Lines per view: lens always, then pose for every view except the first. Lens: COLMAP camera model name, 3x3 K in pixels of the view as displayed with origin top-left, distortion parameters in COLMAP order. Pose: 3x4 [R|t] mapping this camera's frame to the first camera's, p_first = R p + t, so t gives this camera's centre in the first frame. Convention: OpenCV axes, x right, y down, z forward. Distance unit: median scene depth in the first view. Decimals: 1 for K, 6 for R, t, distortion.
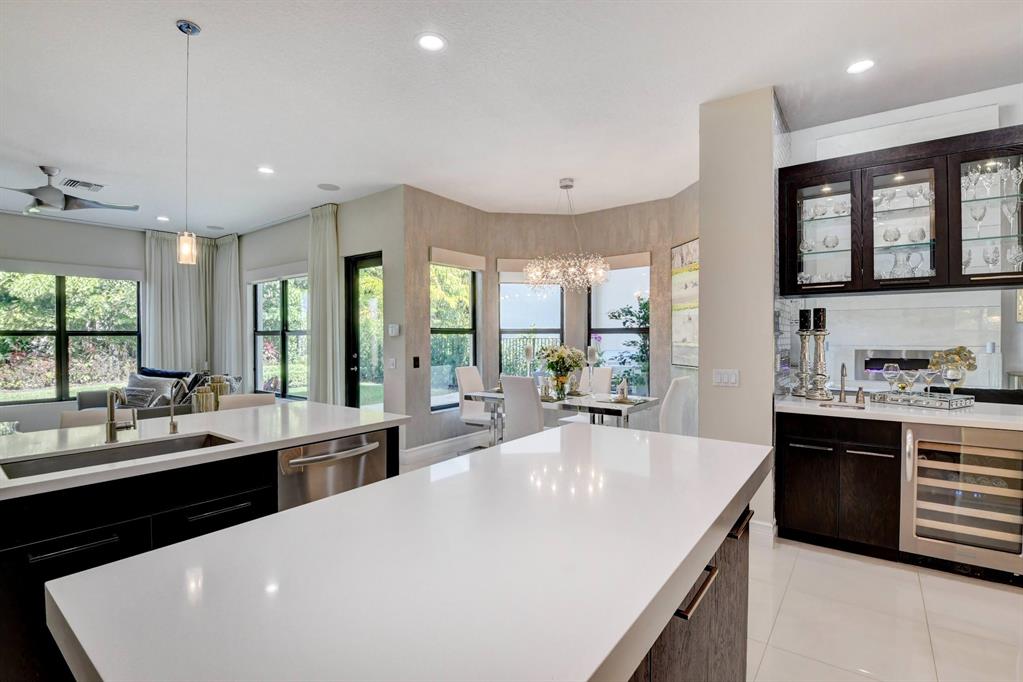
lens RADIAL K [[468.3, 0, 506.7], [0, 468.3, 342.7], [0, 0, 1]] dist [0.003287, -0.020716]
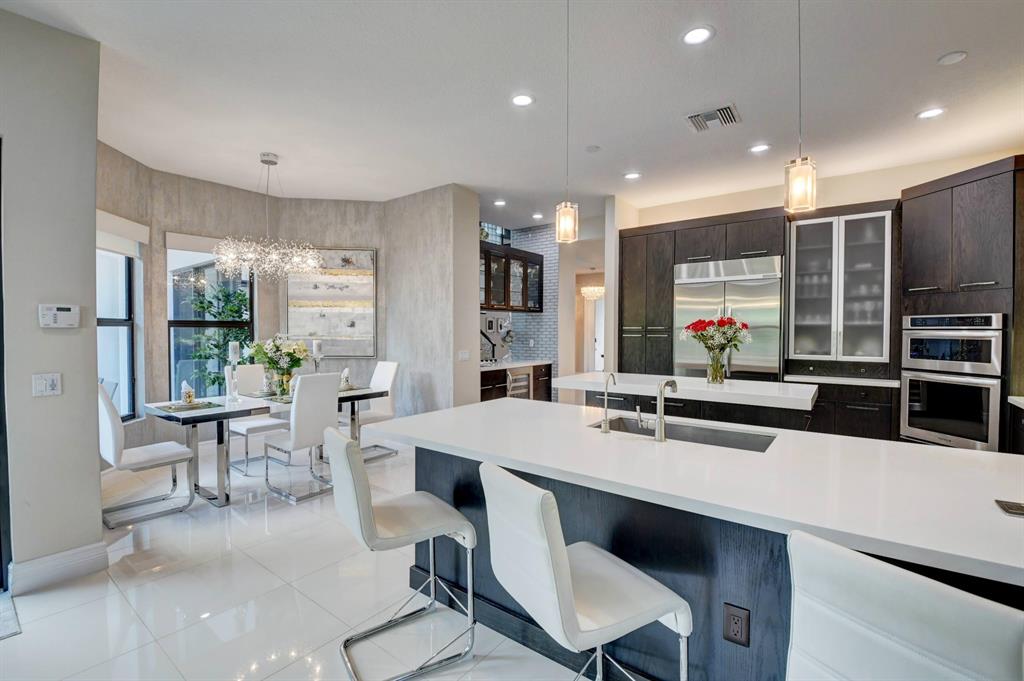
lens RADIAL K [[450.8, 0, 512.0], [0, 450.8, 340.5], [0, 0, 1]] dist [-0.001512, -0.012979]
pose [[-0.003760, -0.019631, 0.999800, -0.633435], [0.011048, 0.999745, 0.019672, -0.005173], [-0.999932, 0.011120, -0.003542, 0.466579]]
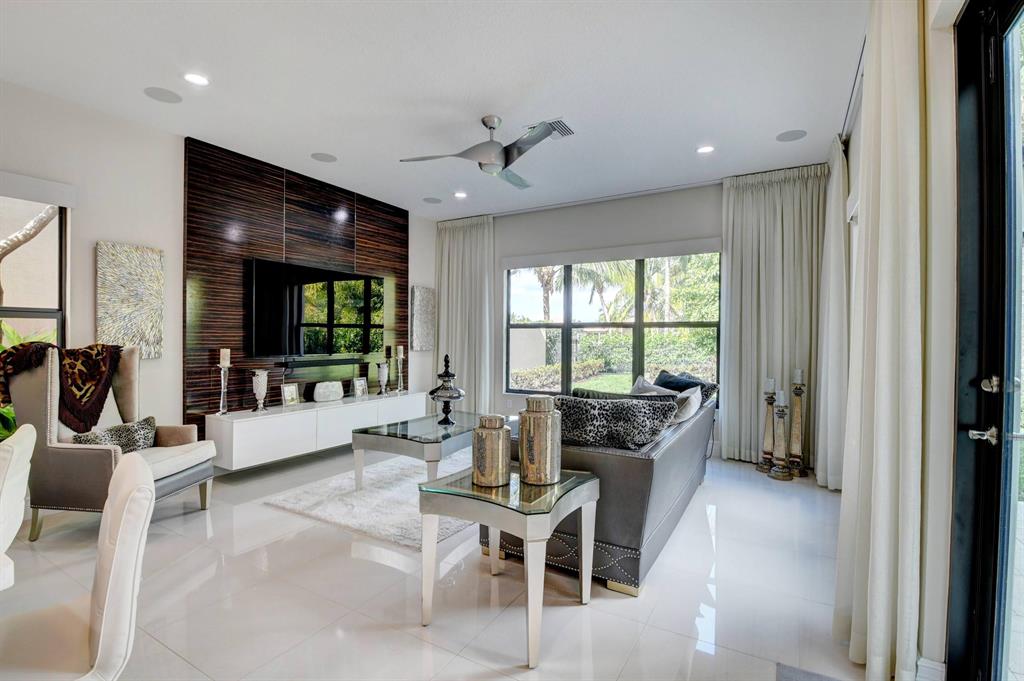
lens RADIAL K [[474.4, 0, 505.7], [0, 474.4, 341.0], [0, 0, 1]] dist [0.018613, -0.034030]
pose [[0.118942, 0.011051, -0.992840, -0.107516], [-0.018400, 0.999791, 0.008924, 0.006767], [0.992731, 0.017206, 0.119121, 0.719869]]
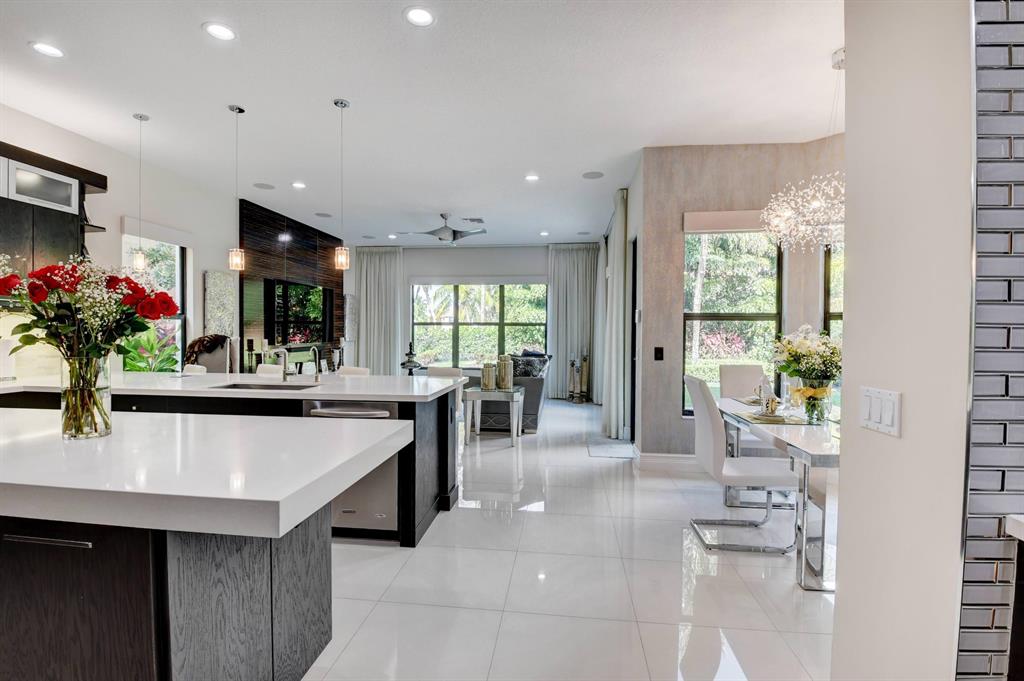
lens RADIAL K [[468.7, 0, 507.1], [0, 468.7, 342.2], [0, 0, 1]] dist [0.003287, -0.020716]
pose [[0.505703, 0.025445, -0.862332, 0.360659], [-0.018749, 0.999653, 0.018502, 0.009268], [0.862504, 0.006812, 0.506005, 0.300414]]
